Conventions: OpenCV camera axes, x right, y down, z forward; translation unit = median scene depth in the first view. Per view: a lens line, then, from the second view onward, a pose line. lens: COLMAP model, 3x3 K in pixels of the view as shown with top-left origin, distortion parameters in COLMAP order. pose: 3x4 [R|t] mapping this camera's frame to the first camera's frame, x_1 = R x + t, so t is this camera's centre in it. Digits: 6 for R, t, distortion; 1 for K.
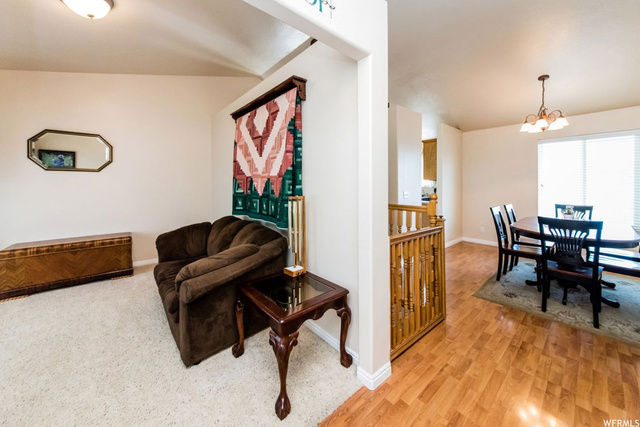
lens RADIAL K [[230.6, 0, 325.0], [0, 230.6, 187.3], [0, 0, 1]] dist [0.006188, 0.000305]
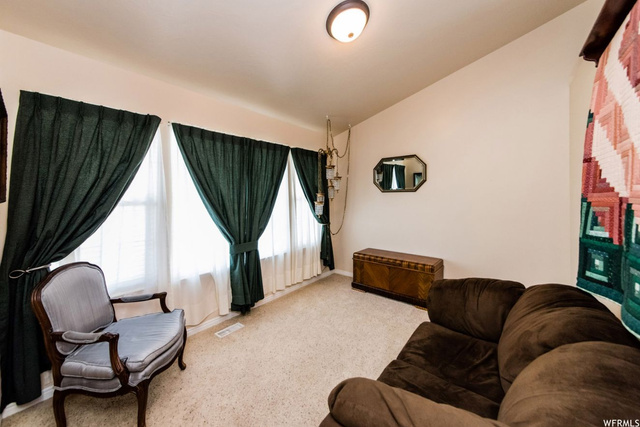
lens RADIAL K [[230.6, 0, 326.8], [0, 230.6, 197.5], [0, 0, 1]] dist [0.006188, 0.000305]
pose [[0.158681, 0.002264, -0.987327, -0.049328], [-0.006857, 0.999976, 0.001191, -0.042218], [0.987306, 0.006581, 0.158693, 0.473656]]
